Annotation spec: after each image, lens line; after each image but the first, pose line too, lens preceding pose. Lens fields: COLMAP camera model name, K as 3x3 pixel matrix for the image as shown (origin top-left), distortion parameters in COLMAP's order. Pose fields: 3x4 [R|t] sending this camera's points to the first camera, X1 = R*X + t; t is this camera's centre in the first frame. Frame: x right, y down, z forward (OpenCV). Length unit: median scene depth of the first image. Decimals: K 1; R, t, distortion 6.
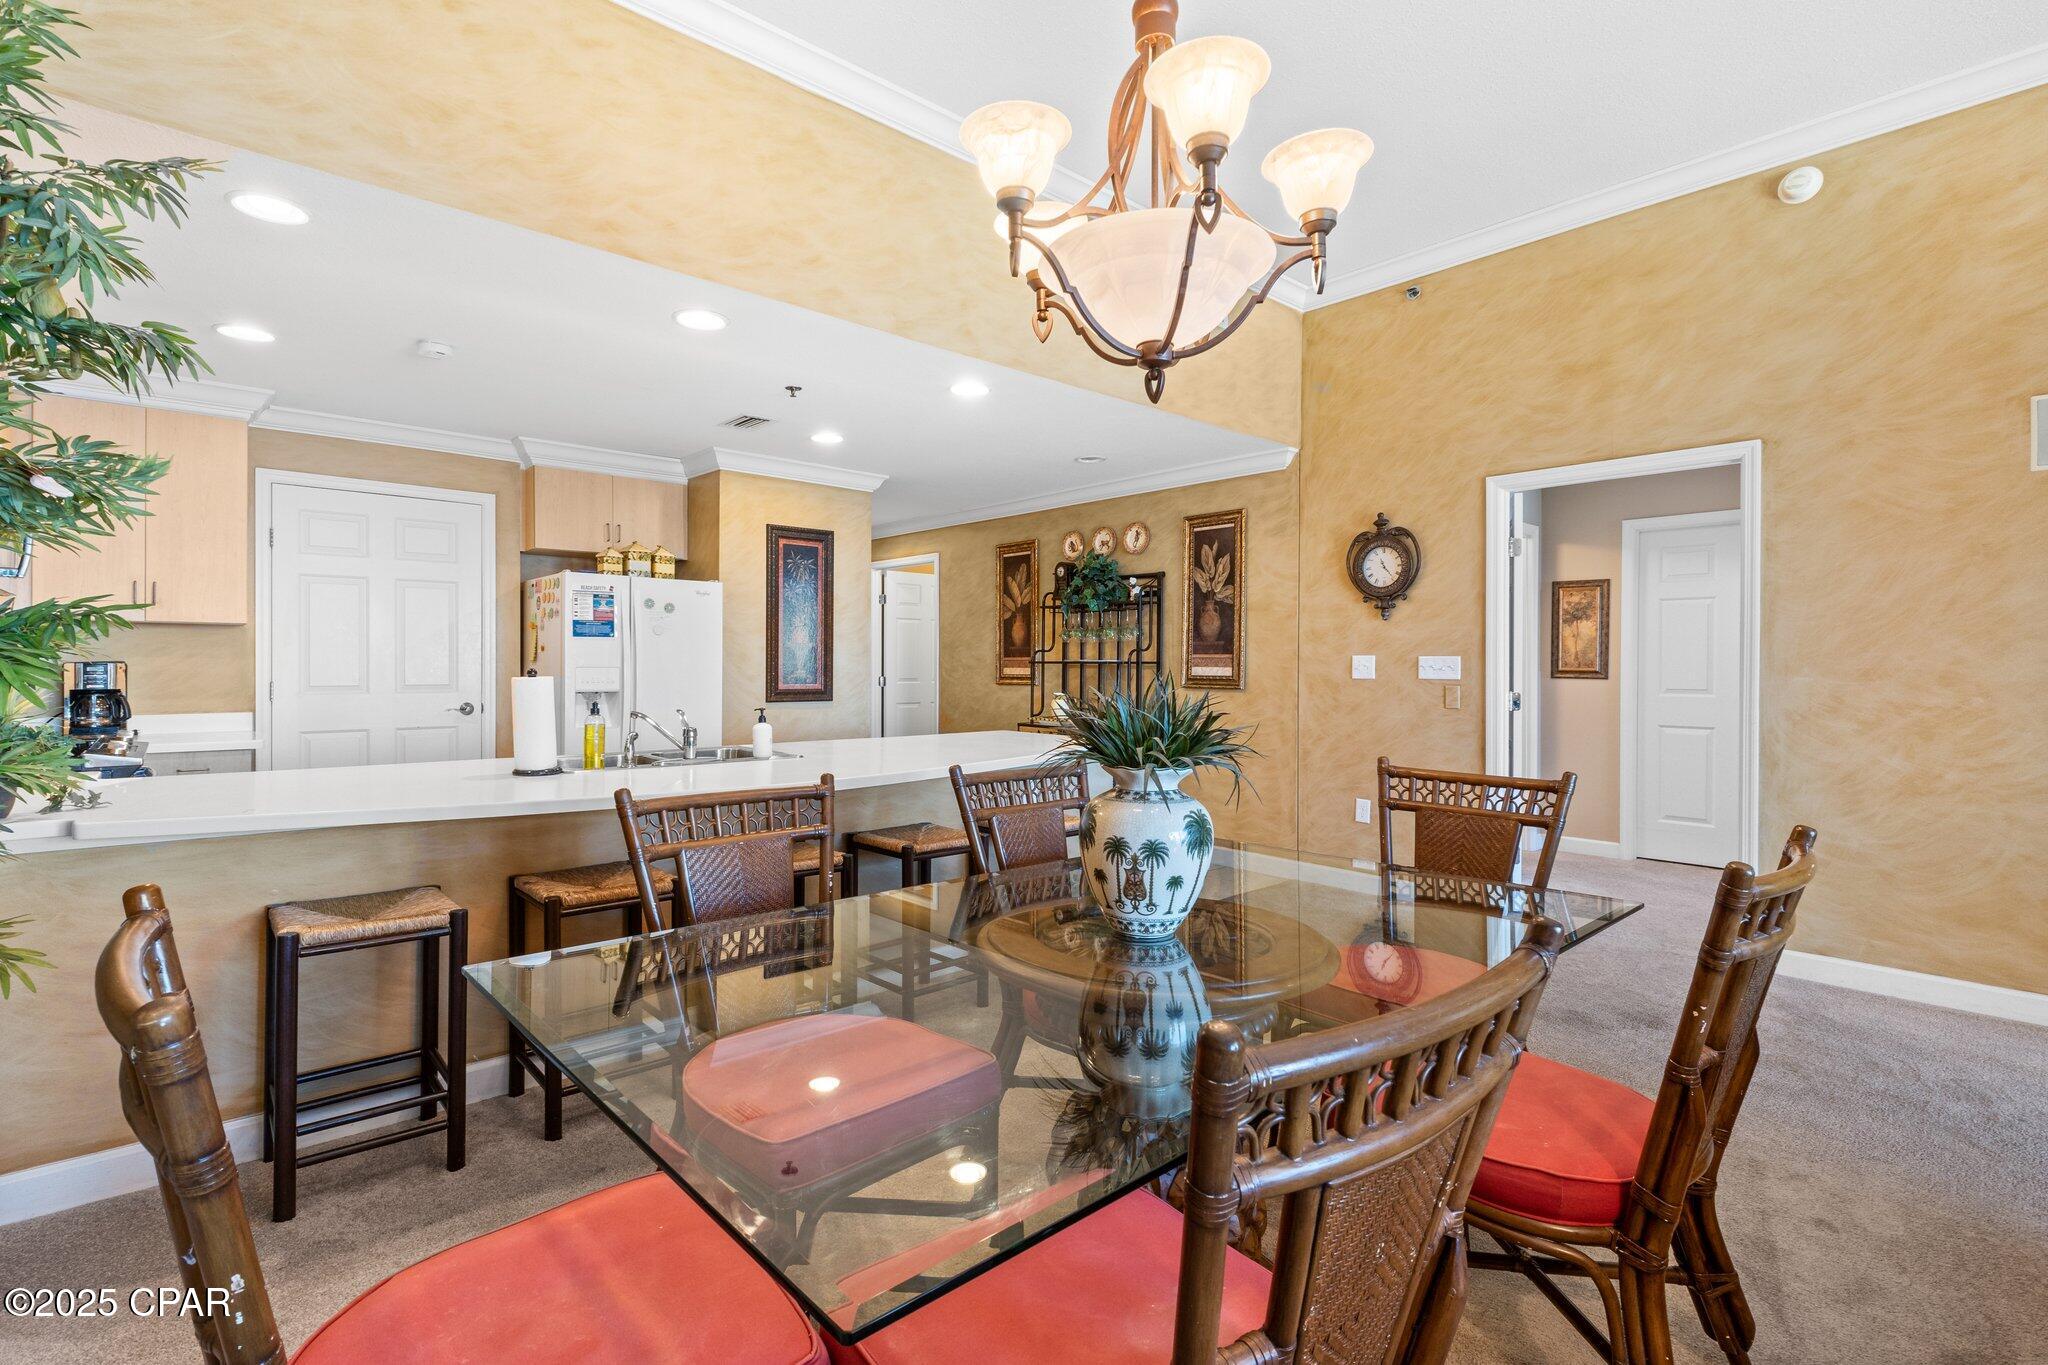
lens RADIAL K [[943.9, 0, 1006.1], [0, 943.9, 667.3], [0, 0, 1]] dist [-0.003239, 0.000004]
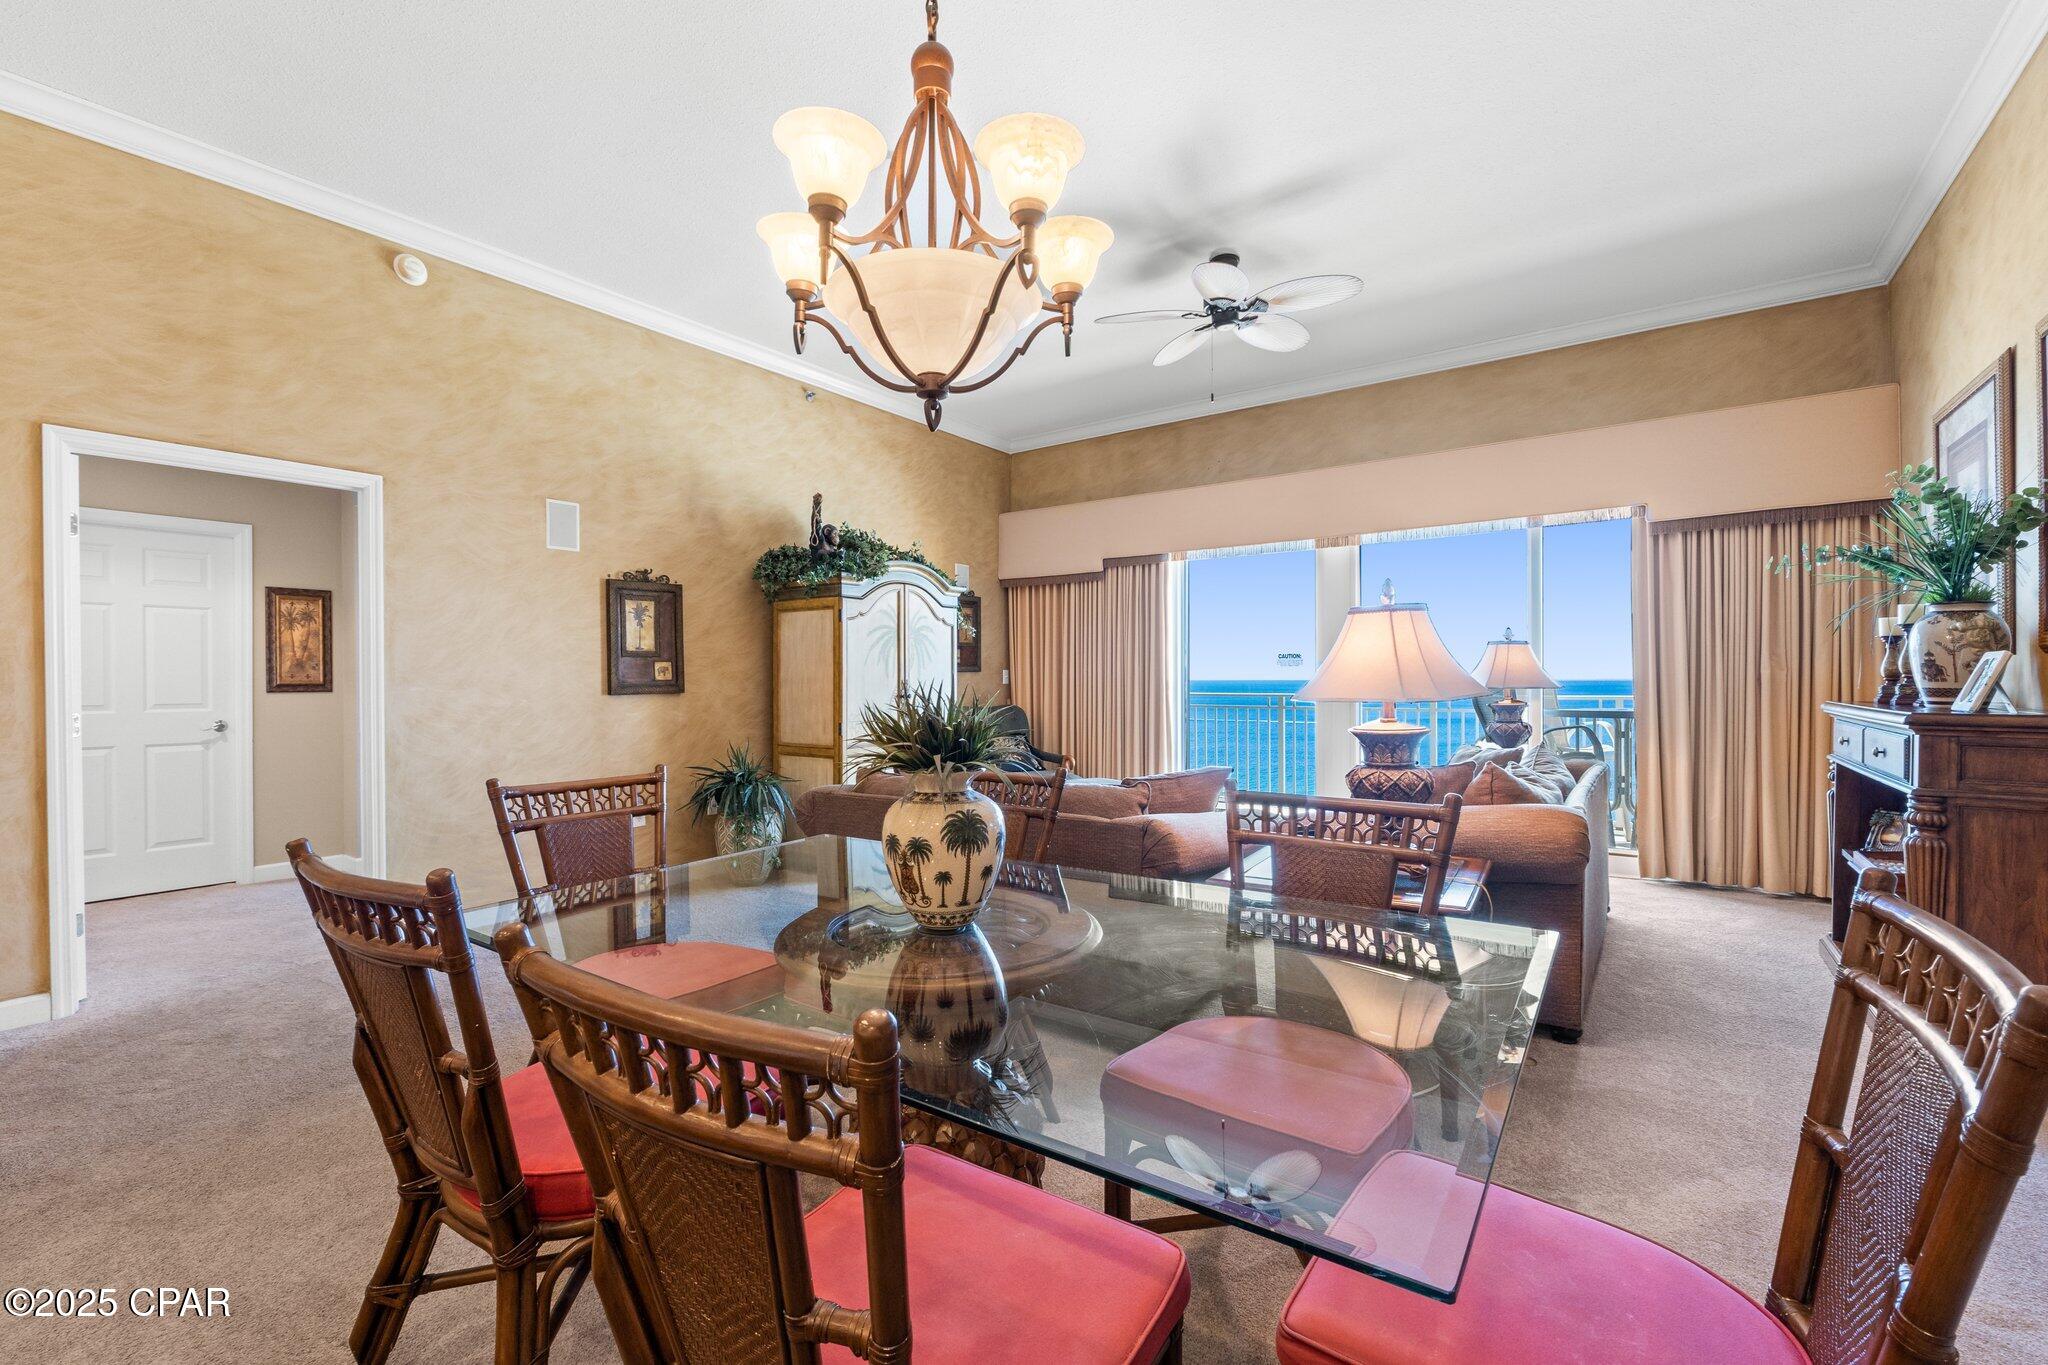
lens RADIAL K [[872.6, 0, 997.2], [0, 872.6, 685.2], [0, 0, 1]] dist [-0.007587, -0.001104]
pose [[-0.200700, -0.010419, 0.979597, -0.281035], [0.006543, 0.999907, 0.011976, -0.000562], [-0.979631, 0.008813, -0.200613, 0.381038]]
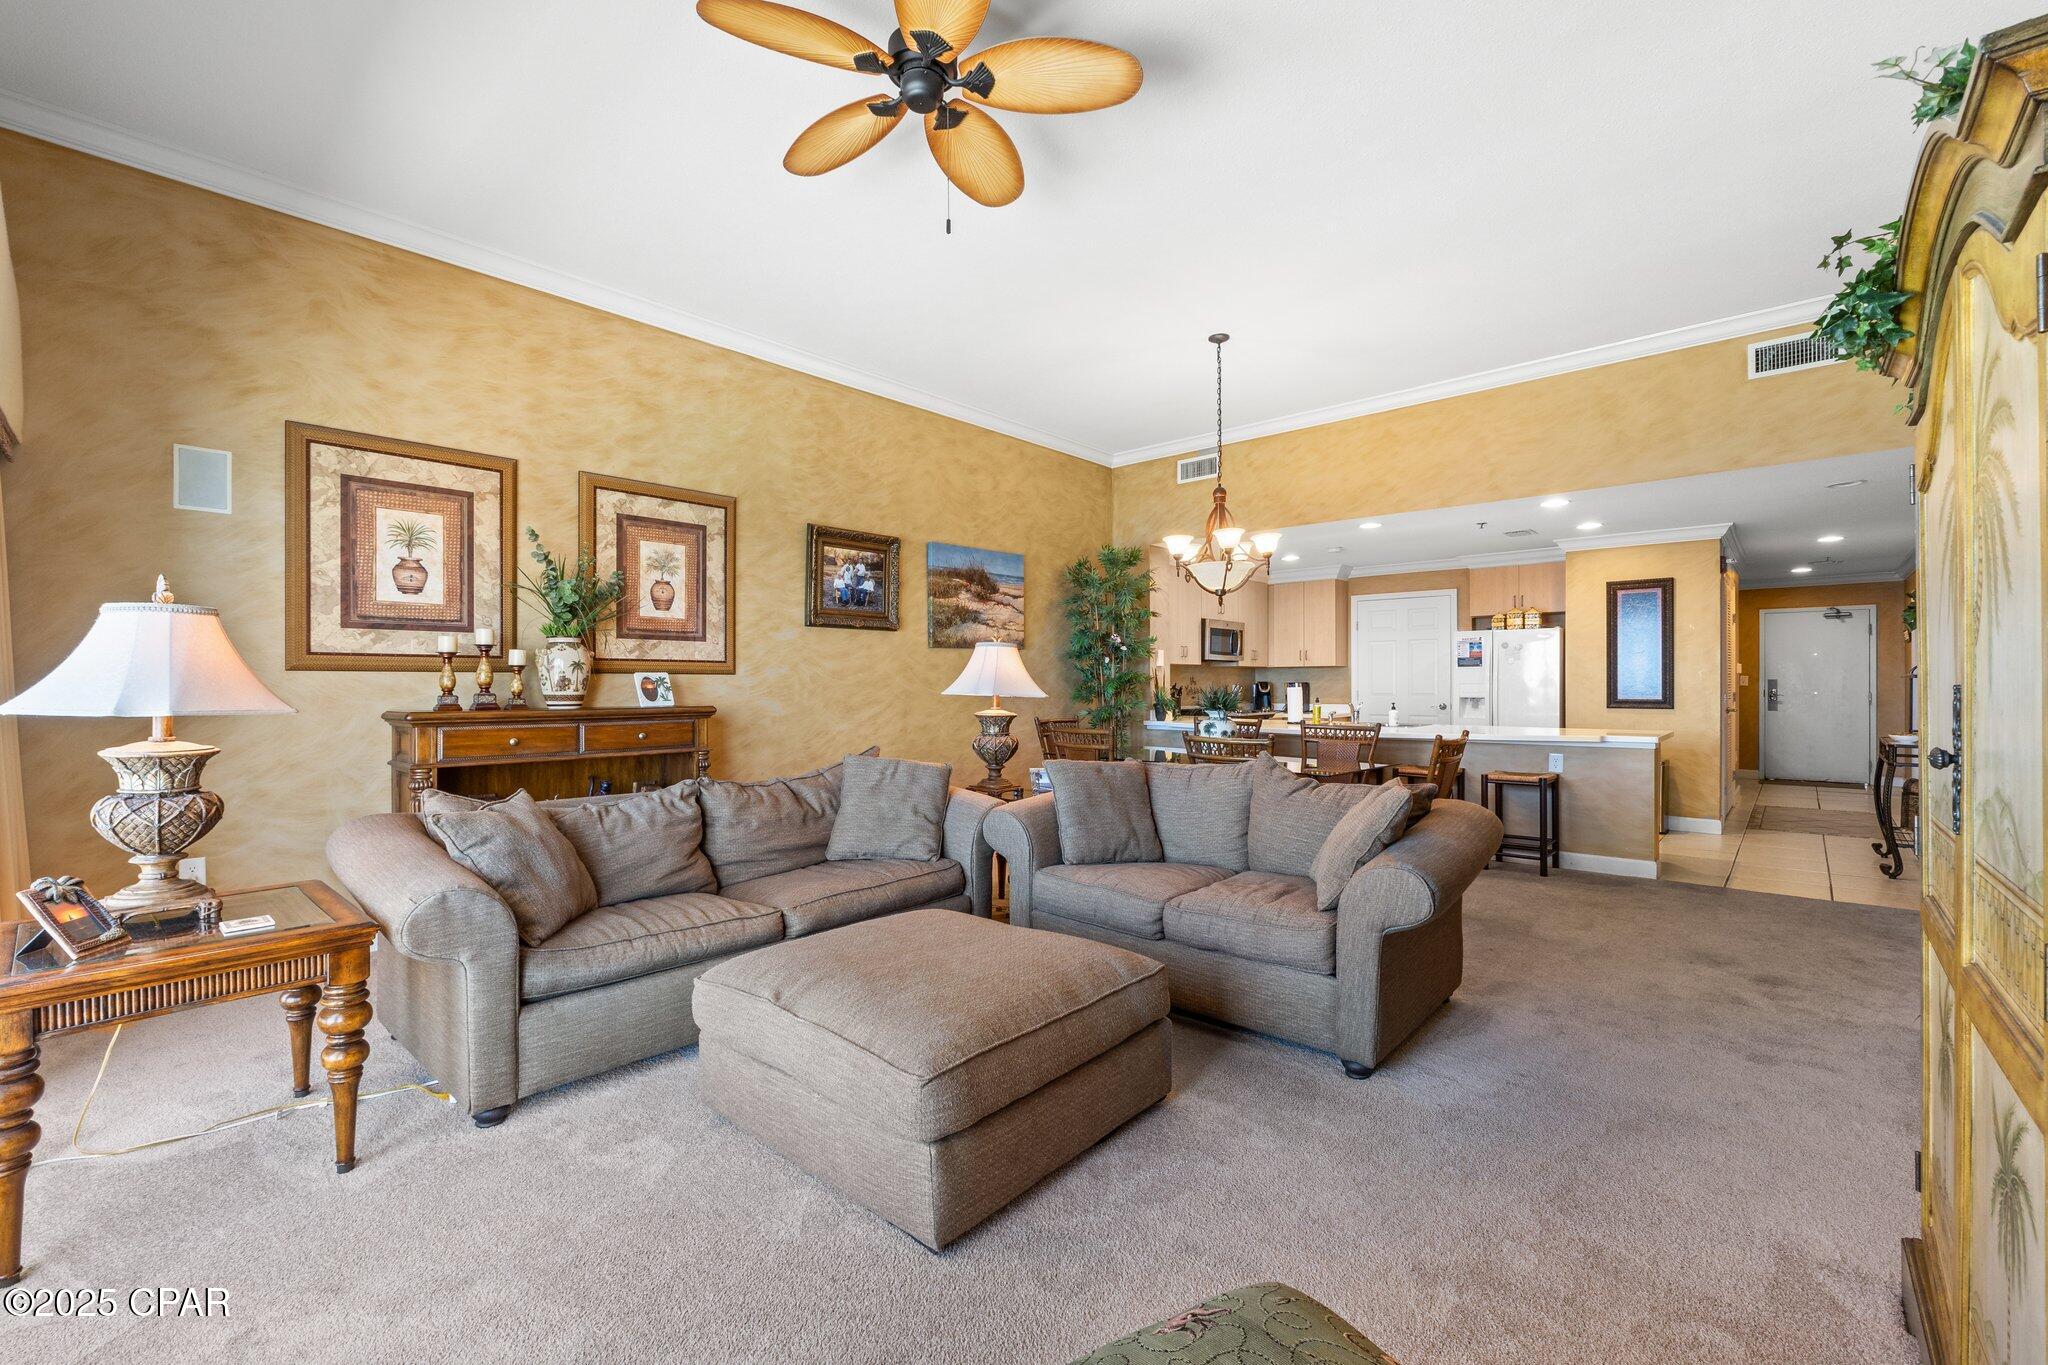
lens RADIAL K [[872.6, 0, 997.2], [0, 872.6, 685.2], [0, 0, 1]] dist [-0.007587, -0.001104]
pose [[0.096011, -0.002941, -0.995376, 1.107629], [0.001639, 0.999995, -0.002797, 0.005718], [0.995379, -0.001363, 0.096015, -0.041281]]
